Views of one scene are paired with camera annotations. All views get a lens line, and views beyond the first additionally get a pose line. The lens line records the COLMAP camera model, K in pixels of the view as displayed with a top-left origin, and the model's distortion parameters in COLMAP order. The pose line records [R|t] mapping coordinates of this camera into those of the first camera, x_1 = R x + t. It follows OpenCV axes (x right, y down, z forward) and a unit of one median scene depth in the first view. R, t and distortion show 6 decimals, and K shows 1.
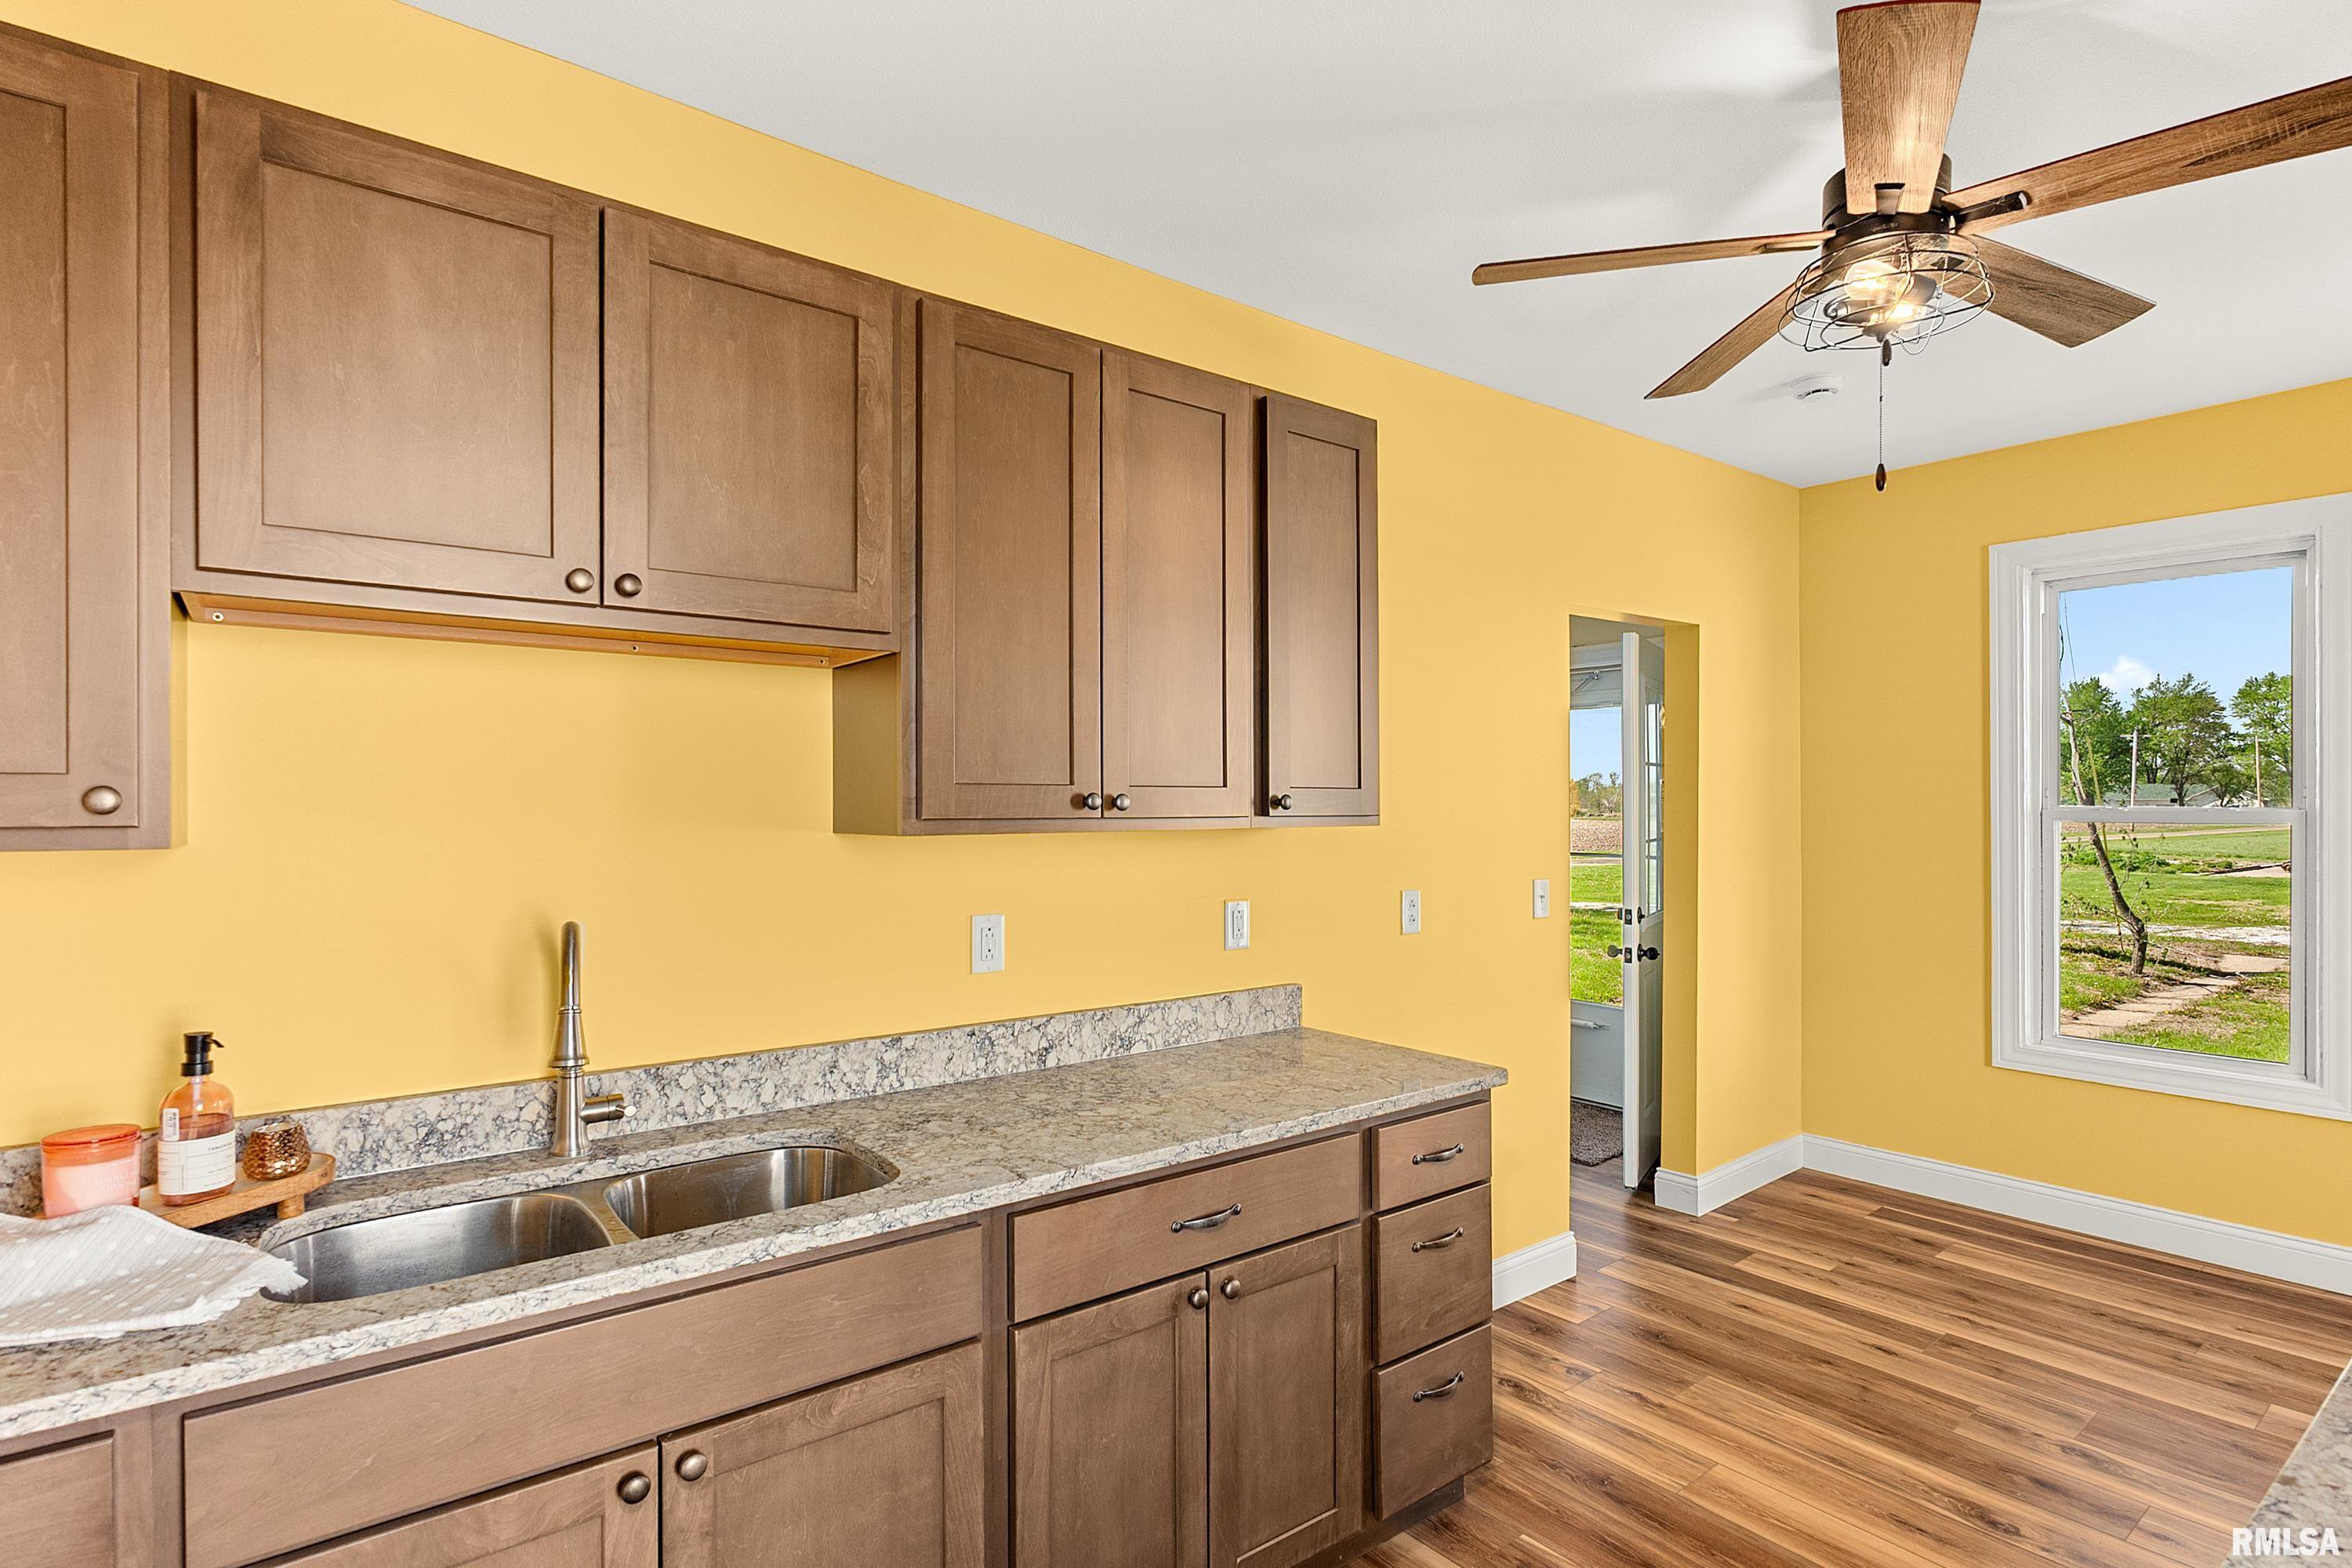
lens RADIAL K [[1179.4, 0, 1194.2], [0, 1179.4, 817.8], [0, 0, 1]] dist [-0.008117, 0.006978]
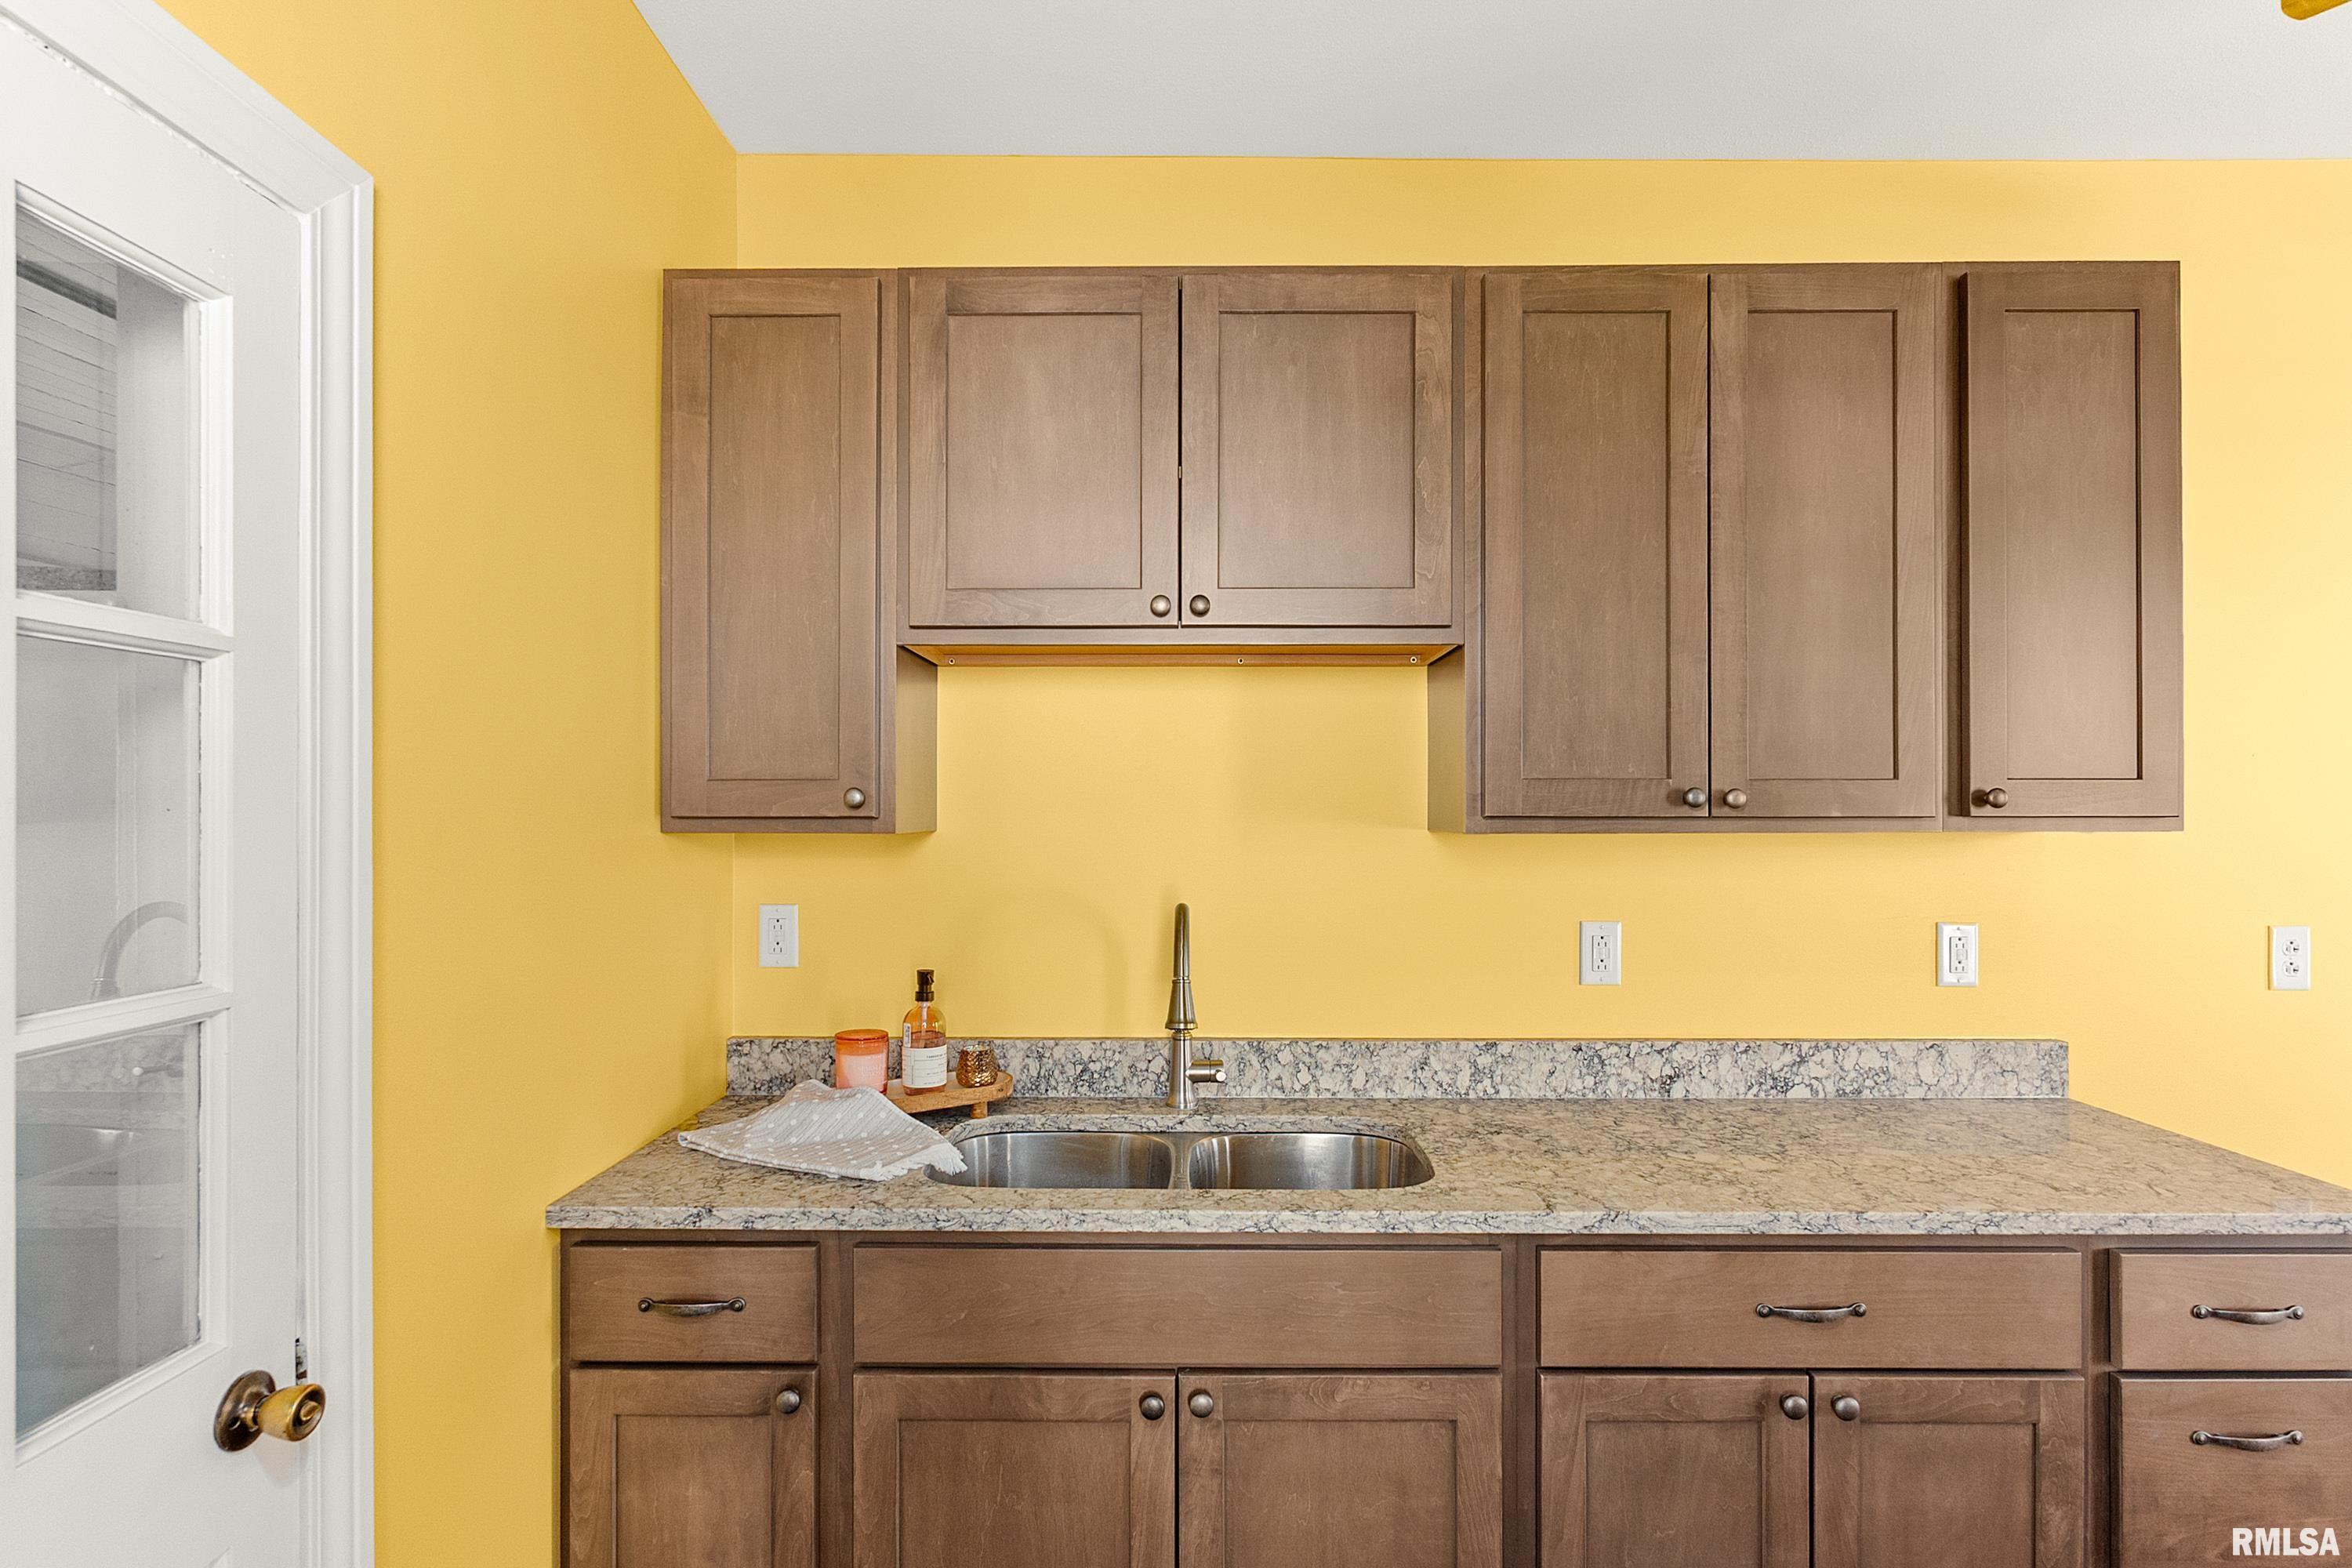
lens RADIAL K [[1179.4, 0, 1194.2], [0, 1179.4, 817.8], [0, 0, 1]] dist [-0.008117, 0.006978]
pose [[0.780620, 0.004797, -0.624988, 0.187539], [-0.006893, 0.999976, -0.000933, 0.004917], [0.624968, 0.005037, 0.780634, 0.103816]]
